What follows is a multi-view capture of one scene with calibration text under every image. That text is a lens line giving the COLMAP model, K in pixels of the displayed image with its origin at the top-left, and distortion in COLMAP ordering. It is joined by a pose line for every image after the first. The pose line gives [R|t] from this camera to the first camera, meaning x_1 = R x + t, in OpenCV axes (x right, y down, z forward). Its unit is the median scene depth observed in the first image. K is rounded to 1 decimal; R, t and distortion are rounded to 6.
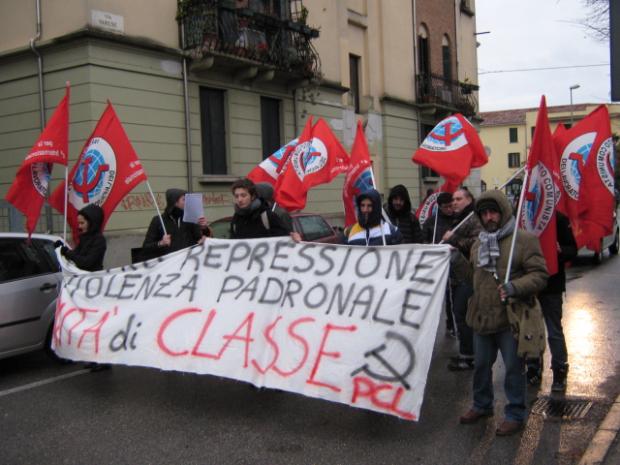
lens RADIAL K [[711.0, 0, 310.0], [0, 711.0, 232.5], [0, 0, 1]] dist [-0.073354, 0.012739]
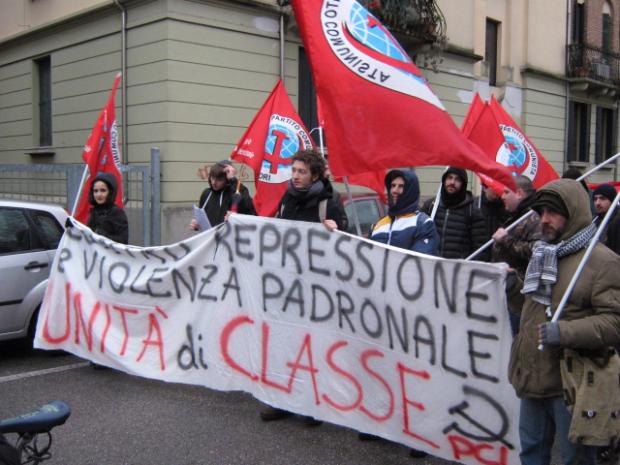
lens RADIAL K [[711.0, 0, 310.0], [0, 711.0, 232.5], [0, 0, 1]] dist [-0.073354, 0.012739]
pose [[0.974677, 0.066240, -0.213584, 0.067532], [-0.059053, 0.997459, 0.039863, -0.008516], [0.215681, -0.026241, 0.976111, 0.120986]]
